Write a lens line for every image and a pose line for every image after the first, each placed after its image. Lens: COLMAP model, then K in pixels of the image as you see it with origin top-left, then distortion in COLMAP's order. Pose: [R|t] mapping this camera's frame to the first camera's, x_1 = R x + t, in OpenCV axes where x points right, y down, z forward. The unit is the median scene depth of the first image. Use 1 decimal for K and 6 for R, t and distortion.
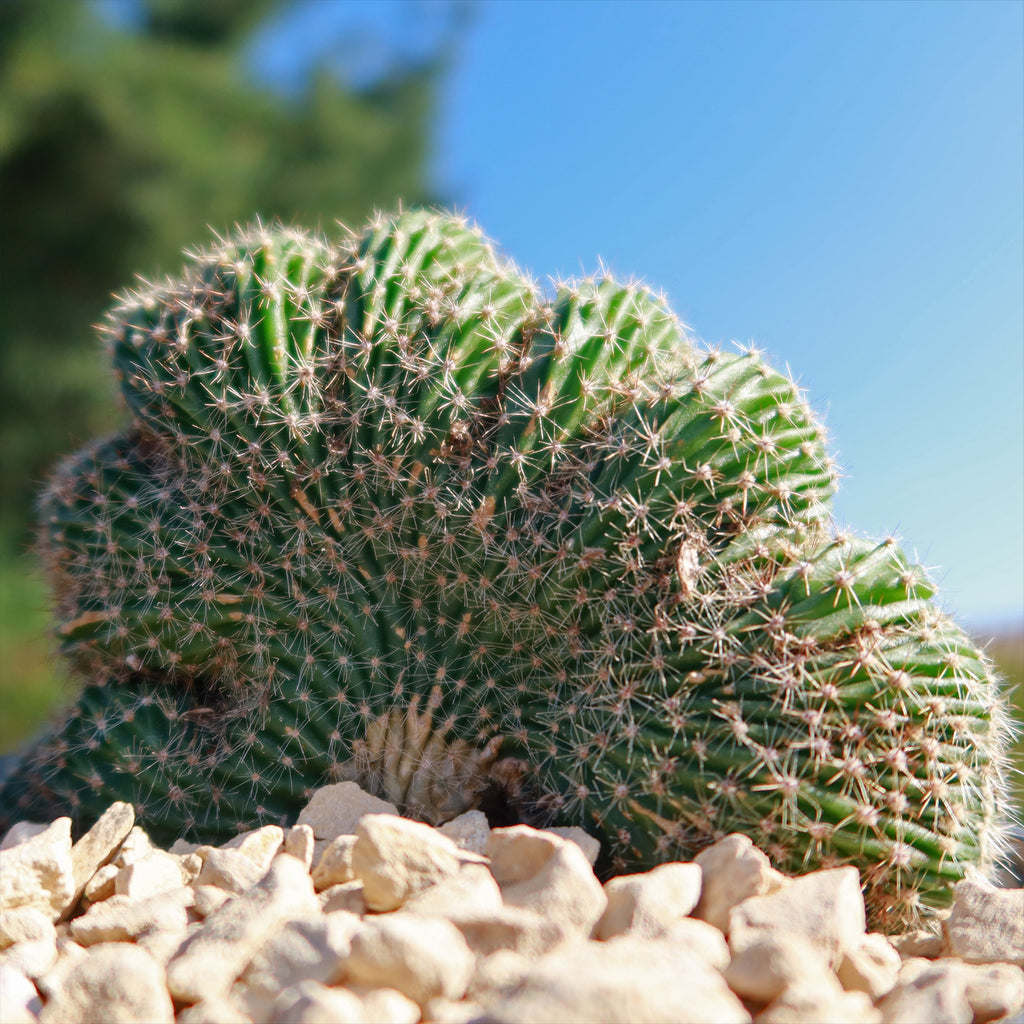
lens RADIAL K [[1076.7, 0, 510.5], [0, 1076.7, 524.8], [0, 0, 1]] dist [0.007359, -0.000991]
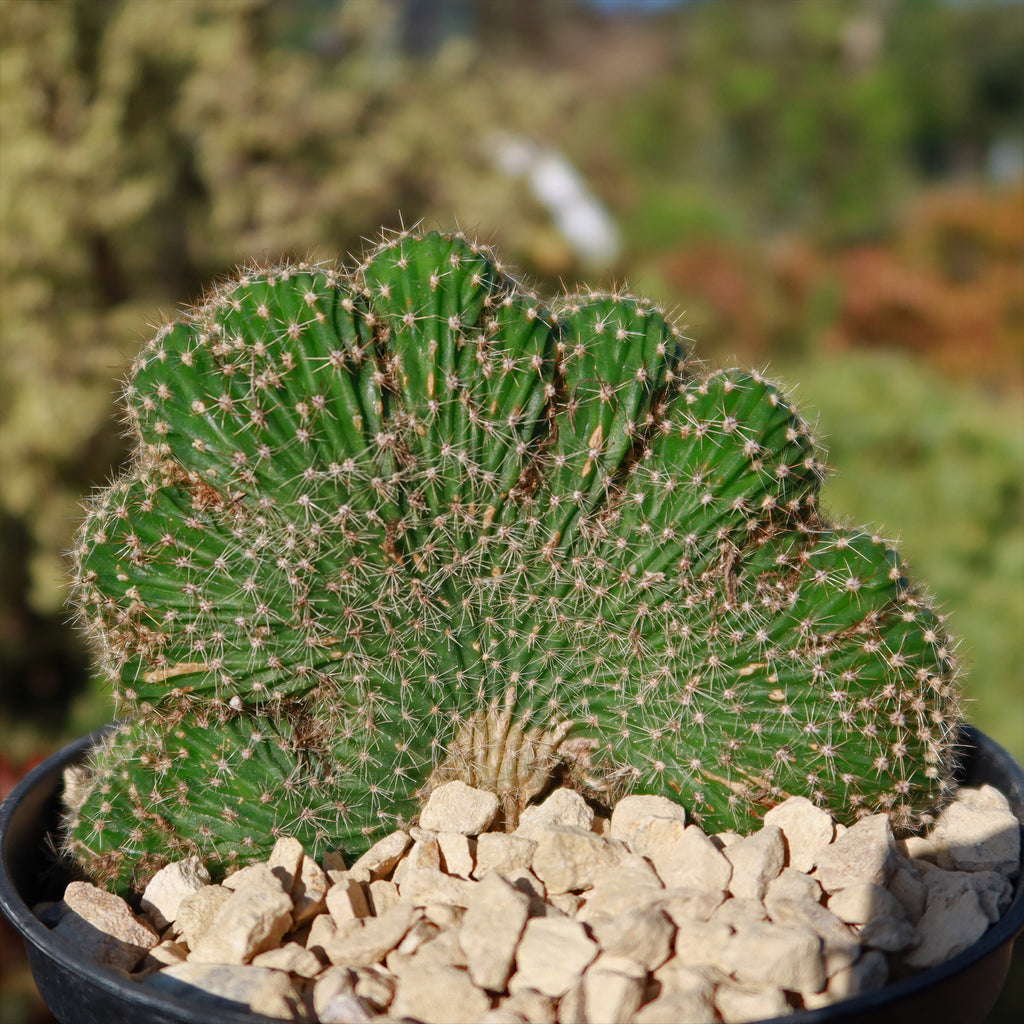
lens RADIAL K [[1521.2, 0, 512.0], [0, 1521.2, 512.0], [0, 0, 1]] dist [0.037079, -0.104886]
pose [[0.957966, -0.119082, 0.260999, -0.481106], [0.053818, 0.968224, 0.244224, -0.440758], [-0.281788, -0.219911, 0.933935, -0.499808]]
